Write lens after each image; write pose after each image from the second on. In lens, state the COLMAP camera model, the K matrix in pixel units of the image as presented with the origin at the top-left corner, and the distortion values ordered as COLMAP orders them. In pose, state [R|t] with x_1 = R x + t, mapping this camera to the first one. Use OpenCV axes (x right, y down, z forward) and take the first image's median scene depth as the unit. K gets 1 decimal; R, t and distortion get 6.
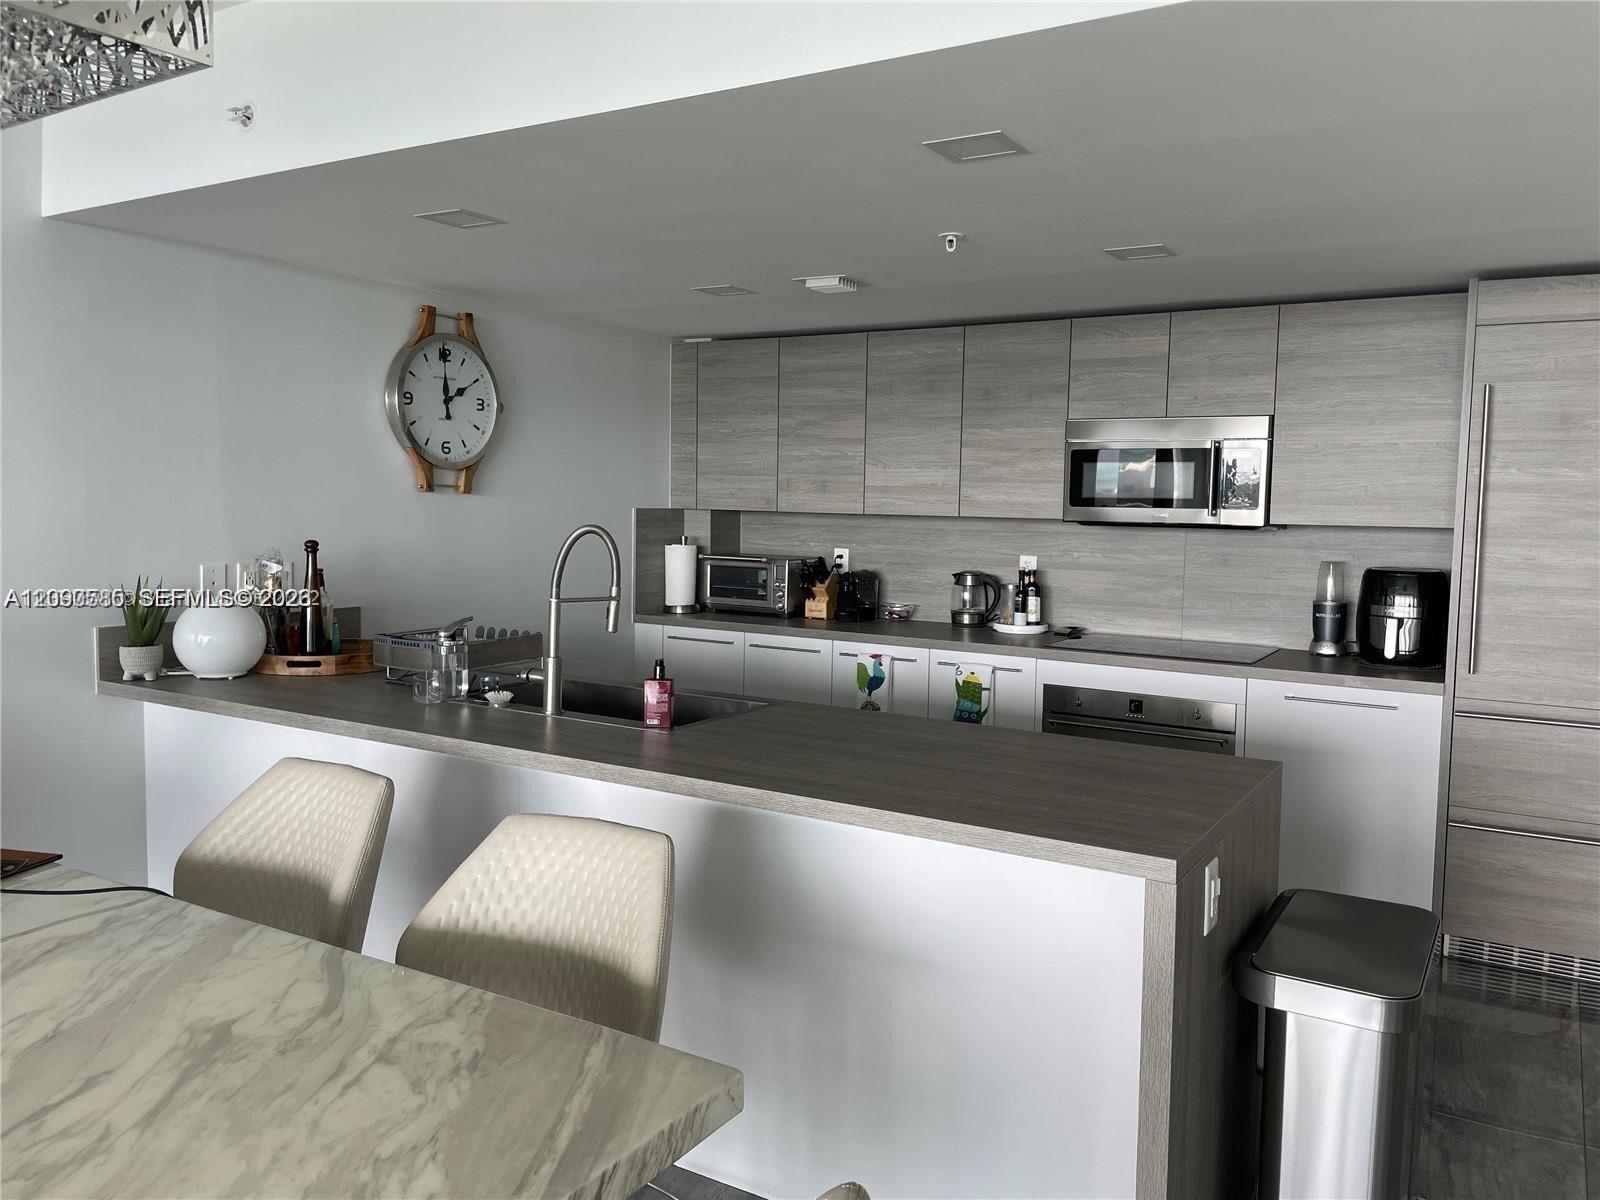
lens RADIAL K [[1210.2, 0, 800.0], [0, 1210.2, 600.0], [0, 0, 1]] dist [0.091872, -0.123751]
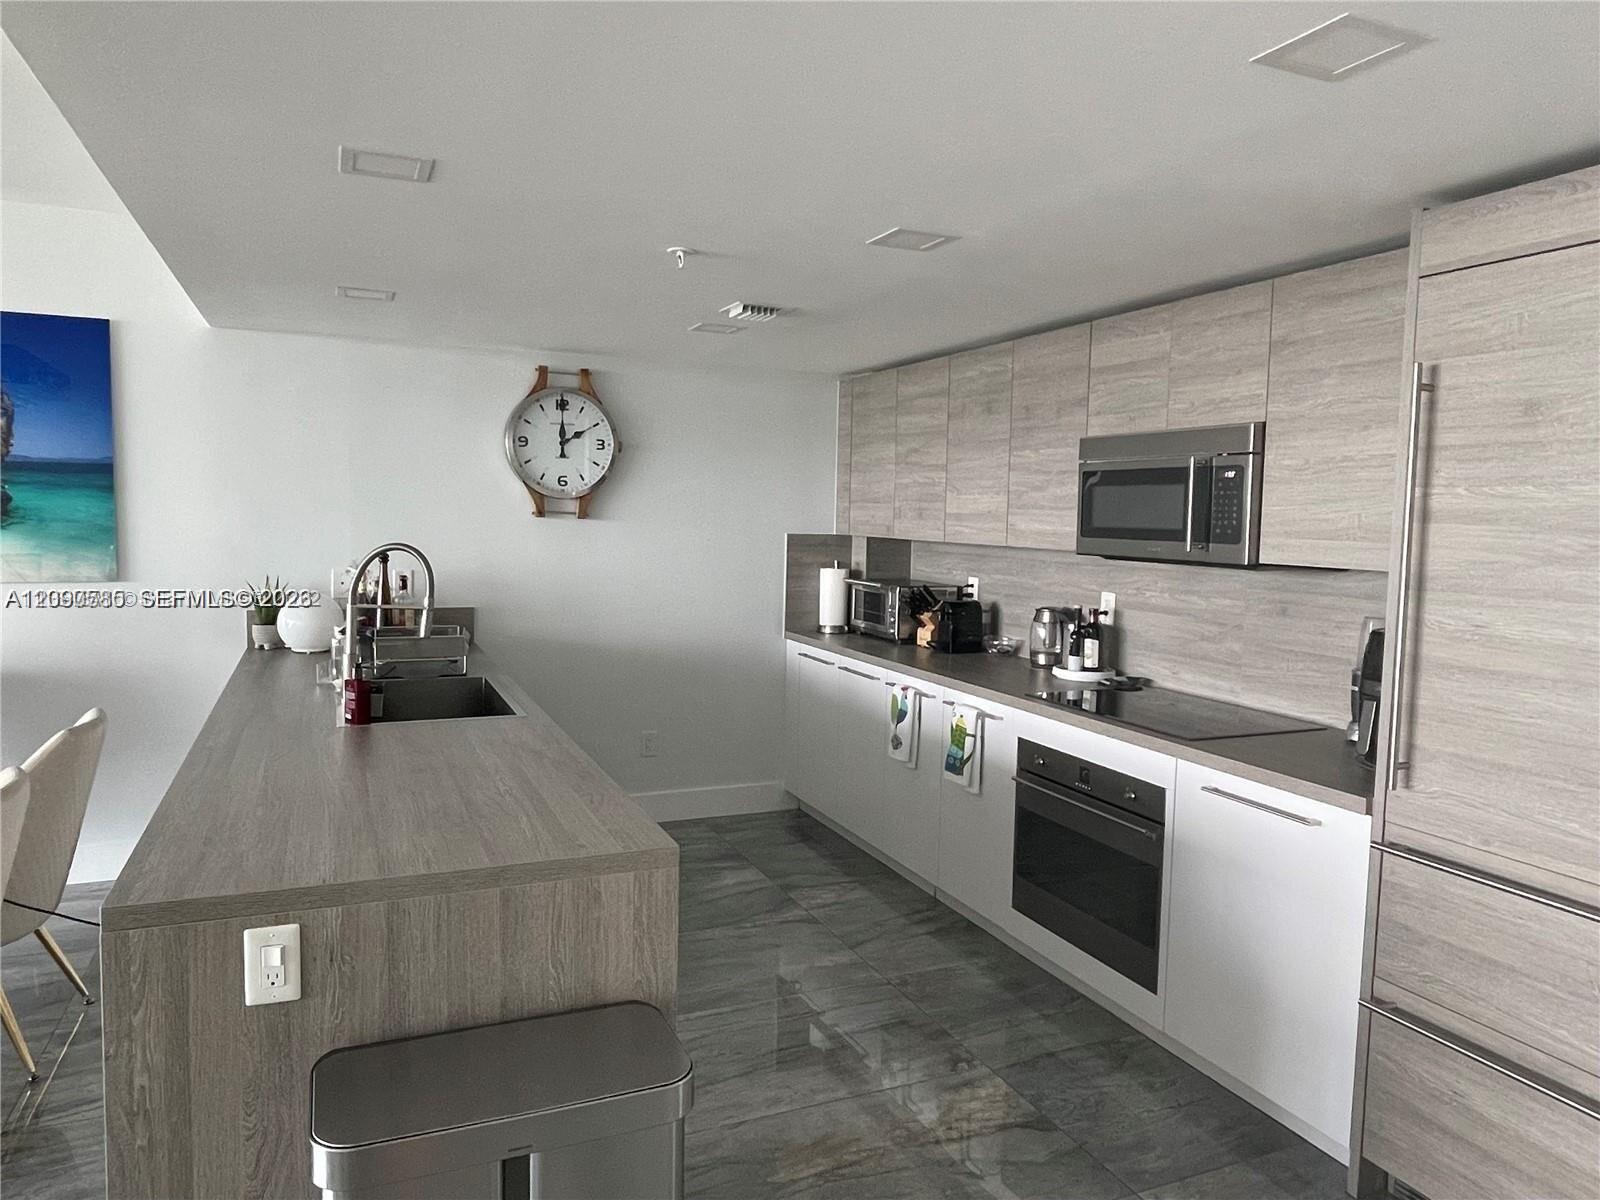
lens RADIAL K [[1052.2, 0, 800.0], [0, 1052.2, 600.0], [0, 0, 1]] dist [0.001624, -0.017881]
pose [[0.821538, 0.048390, -0.568096, 0.487393], [-0.057754, 0.998330, 0.001518, -0.021628], [0.567221, 0.031562, 0.822961, 0.270443]]
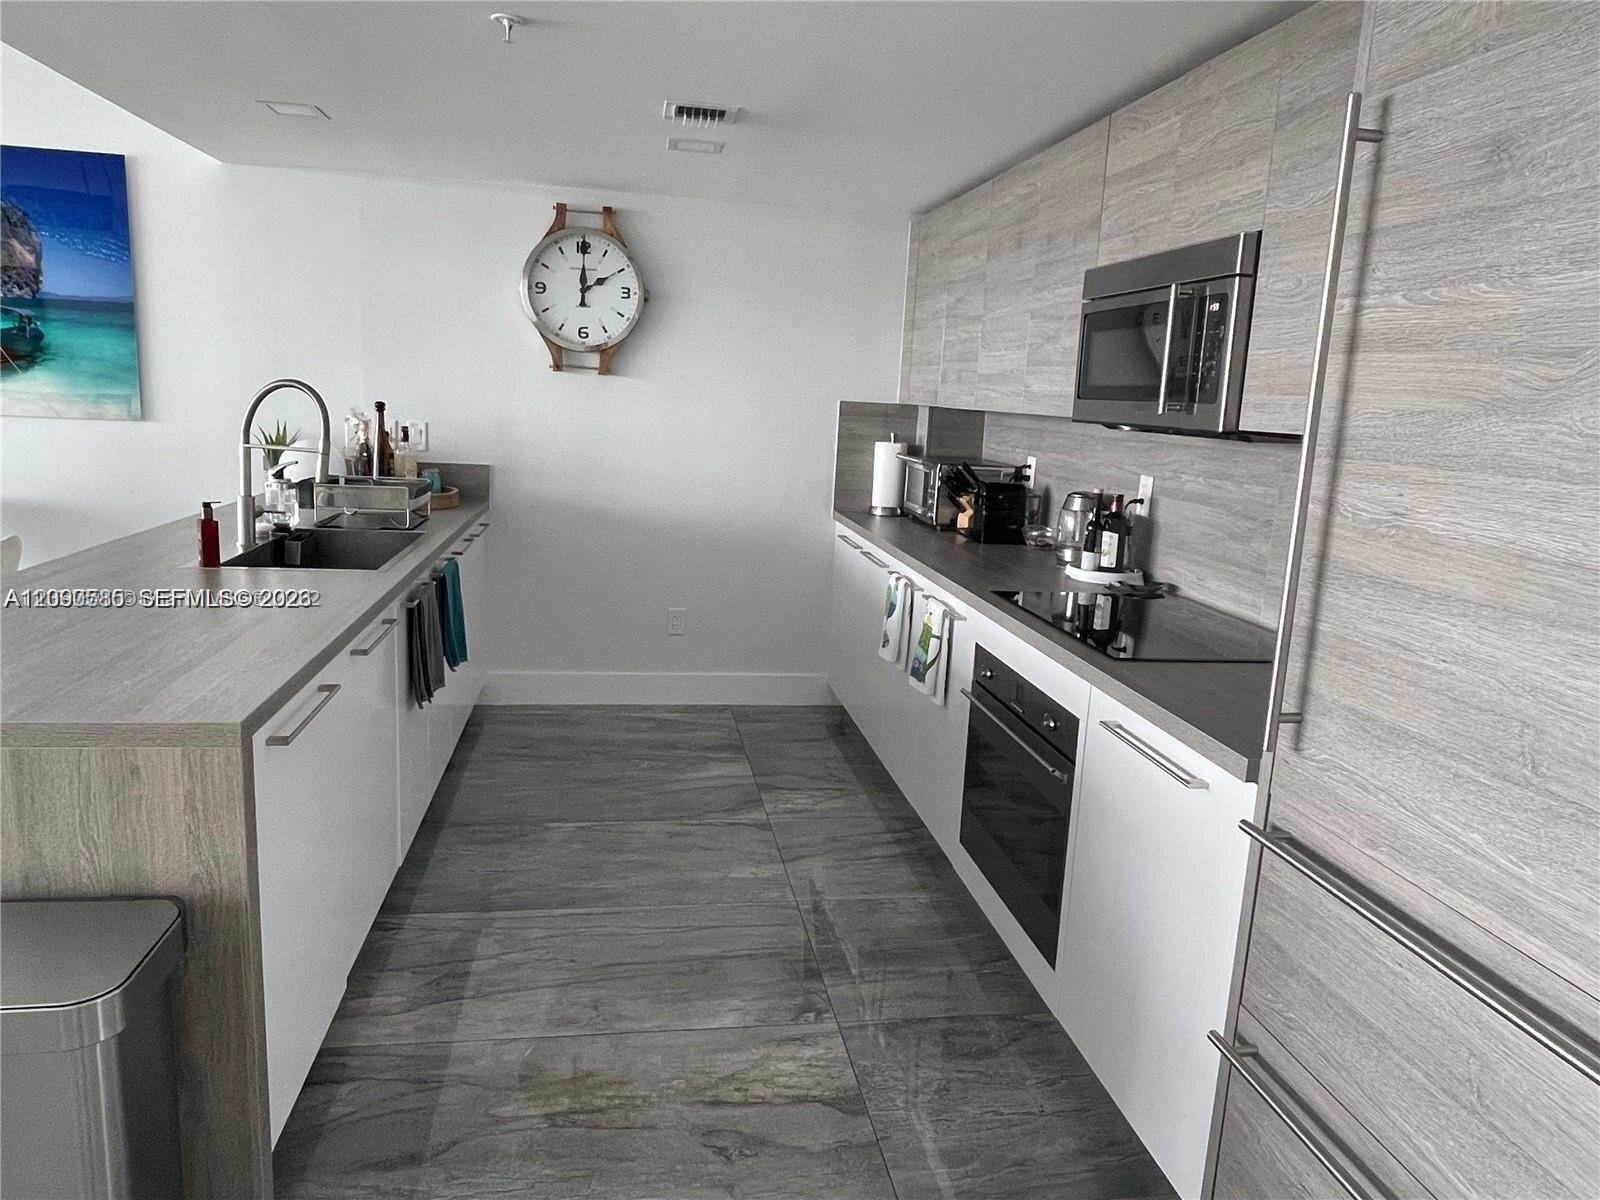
lens RADIAL K [[1054.8, 0, 802.8], [0, 1054.8, 599.6], [0, 0, 1]] dist [0.018074, -0.037075]
pose [[0.657622, 0.161008, -0.735941, 0.579287], [-0.105326, 0.986950, 0.121806, -0.021545], [0.745949, -0.002589, 0.665998, 0.488417]]
